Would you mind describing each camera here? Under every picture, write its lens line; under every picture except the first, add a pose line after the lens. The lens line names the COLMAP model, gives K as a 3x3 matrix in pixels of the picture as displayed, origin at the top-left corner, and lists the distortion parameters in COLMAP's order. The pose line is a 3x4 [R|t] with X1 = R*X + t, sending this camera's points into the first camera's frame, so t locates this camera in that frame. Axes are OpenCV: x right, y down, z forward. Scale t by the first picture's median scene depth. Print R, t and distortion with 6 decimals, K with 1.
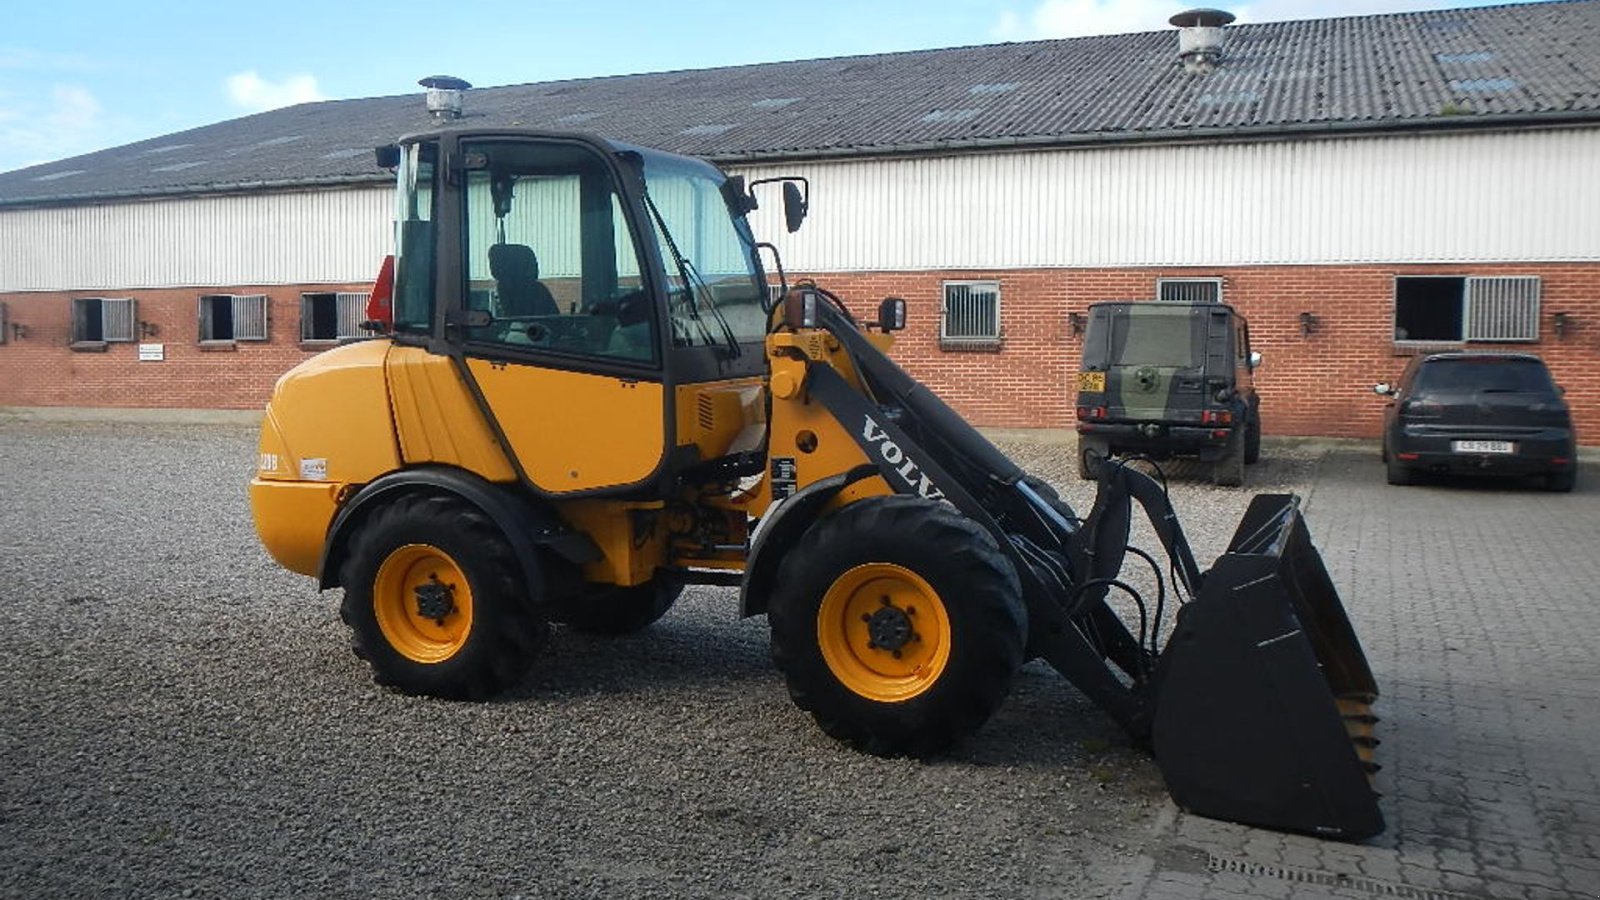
lens RADIAL K [[1359.5, 0, 769.7], [0, 1359.5, 450.1], [0, 0, 1]] dist [-0.014650, -0.000281]
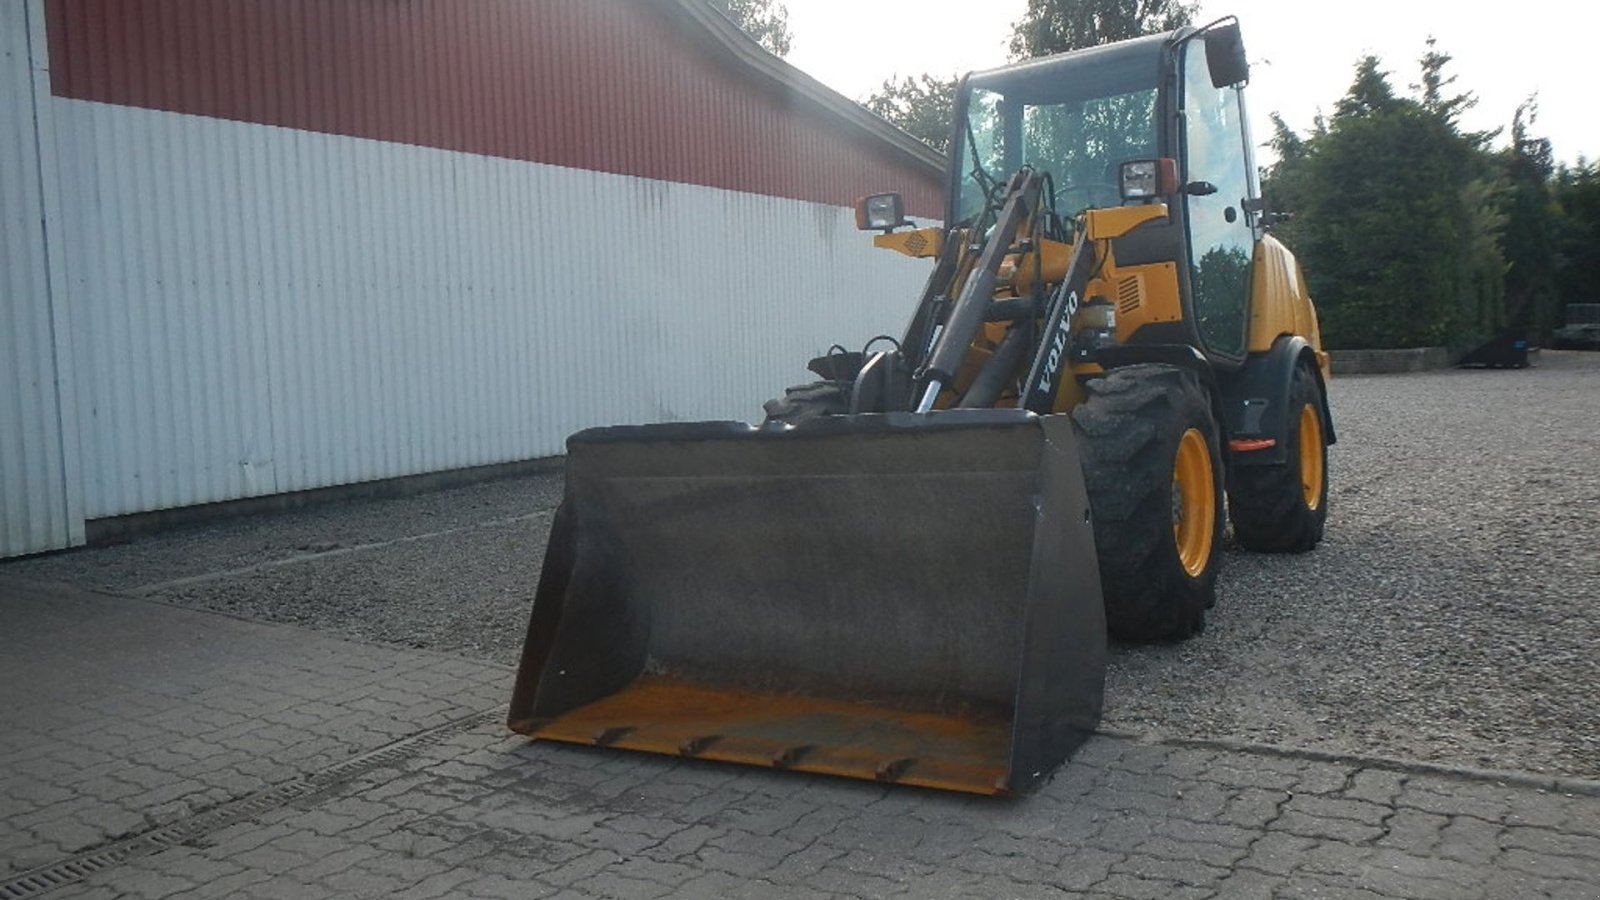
lens RADIAL K [[1352.3, 0, 803.5], [0, 1352.3, 442.7], [0, 0, 1]] dist [0.004822, 0.007286]
pose [[-0.158005, 0.074783, -0.984602, 0.994696], [-0.032407, 0.996198, 0.080865, -0.002625], [0.986906, 0.044685, -0.154981, 0.993001]]
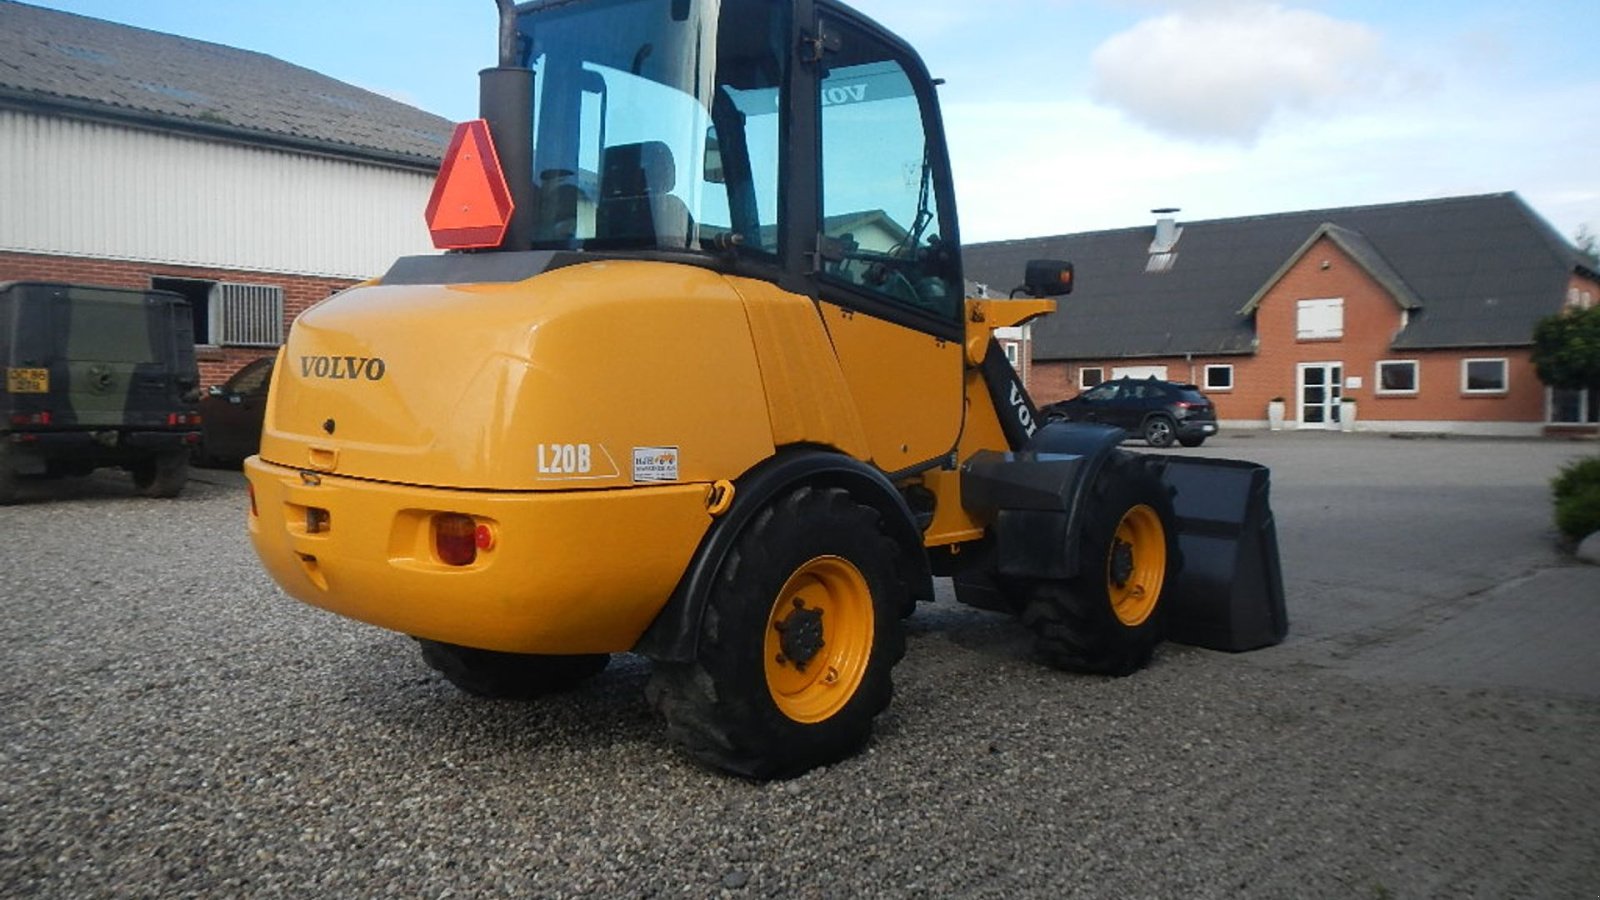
lens RADIAL K [[1380.4, 0, 773.7], [0, 1380.4, 453.1], [0, 0, 1]] dist [-0.001730, -0.004467]
pose [[0.315614, -0.037865, 0.948132, -0.941012], [0.054058, 0.998298, 0.021873, -0.002534], [-0.947346, 0.044351, 0.317124, 0.775916]]
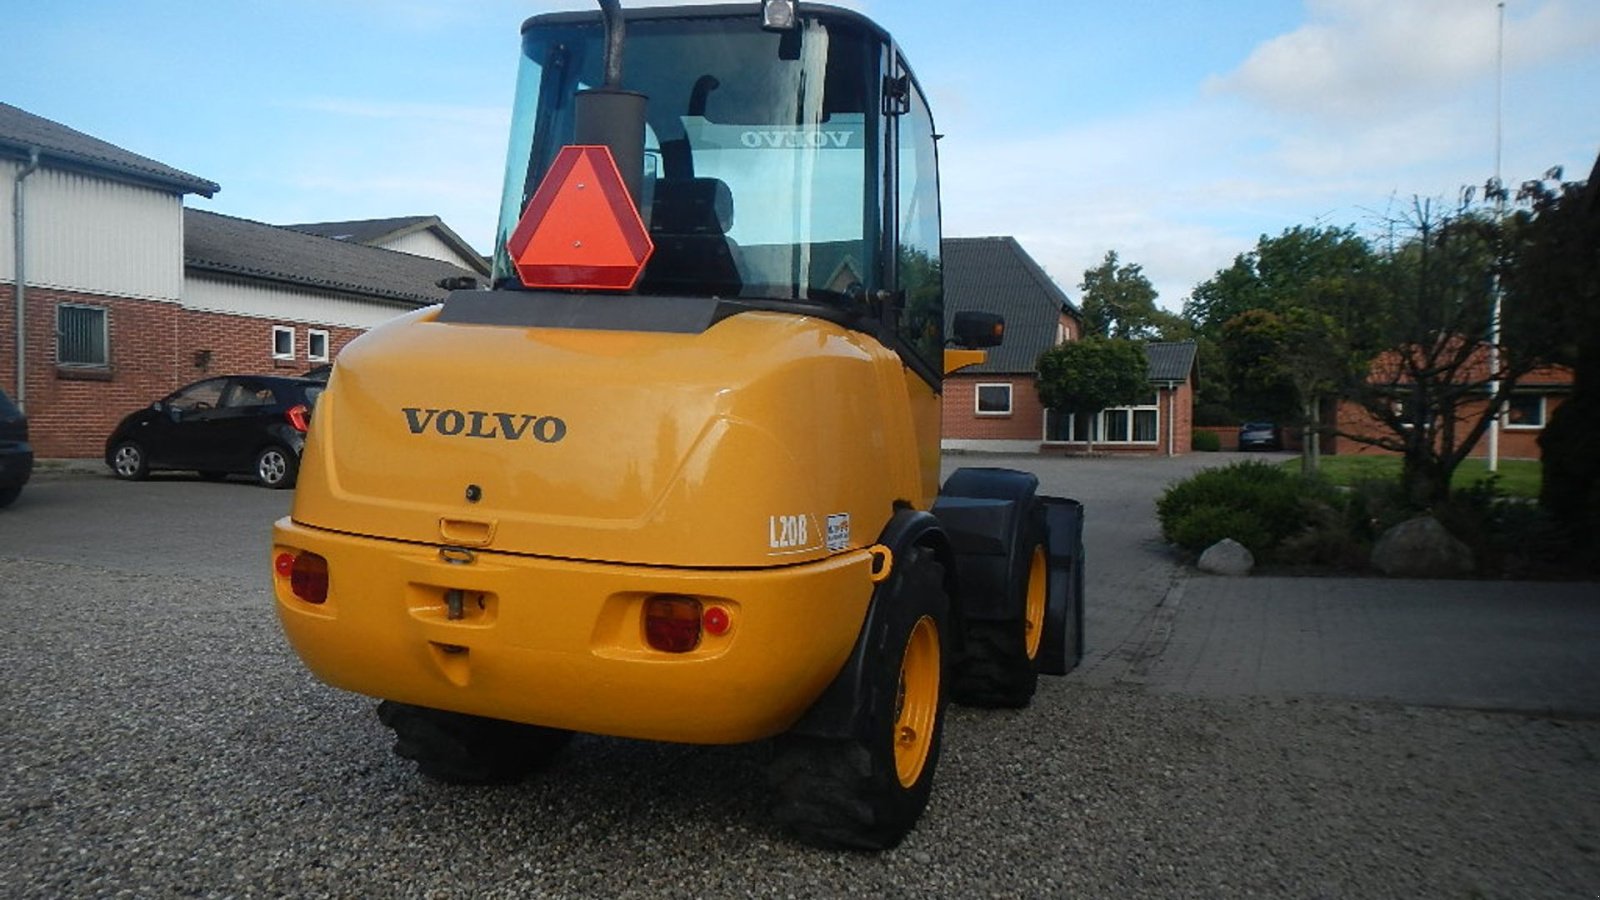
lens RADIAL K [[1380.4, 0, 773.7], [0, 1380.4, 453.1], [0, 0, 1]] dist [-0.001730, -0.004467]
pose [[-0.056832, -0.032219, 0.997864, -0.953833], [0.042999, 0.998473, 0.034688, -0.043588], [-0.997457, 0.044878, -0.055359, 1.094417]]
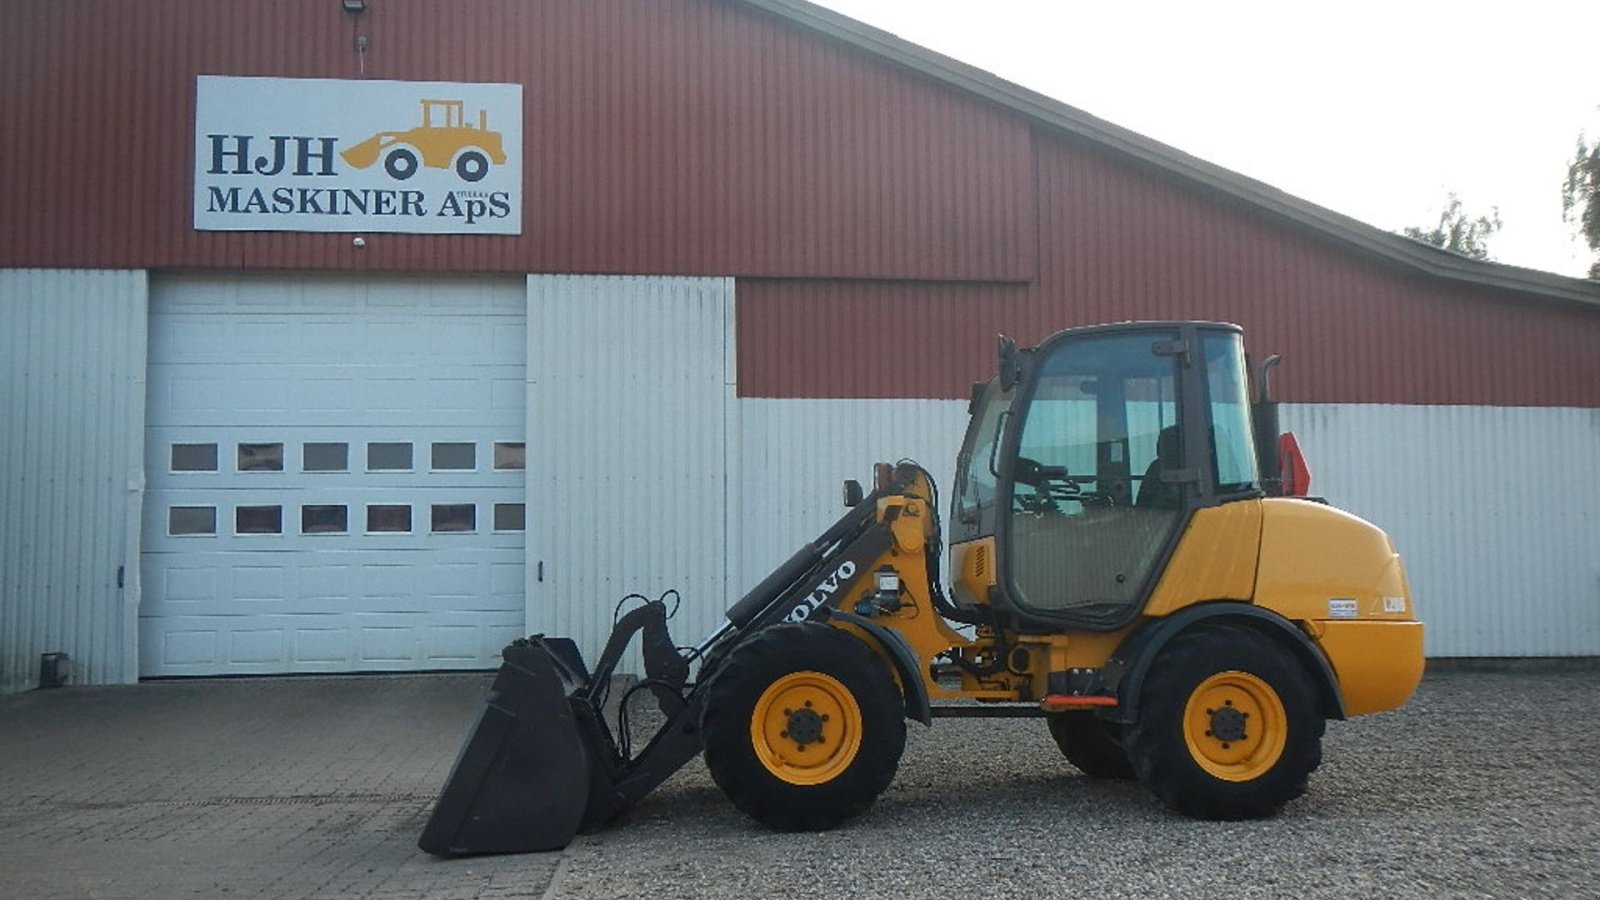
lens RADIAL K [[1347.6, 0, 798.6], [0, 1347.6, 447.8], [0, 0, 1]] dist [0.000201, 0.003462]
pose [[-0.876960, -0.033489, -0.479396, 0.693902], [-0.032266, 0.999421, -0.010792, -0.119615], [0.479480, 0.006004, -0.877532, 2.027136]]
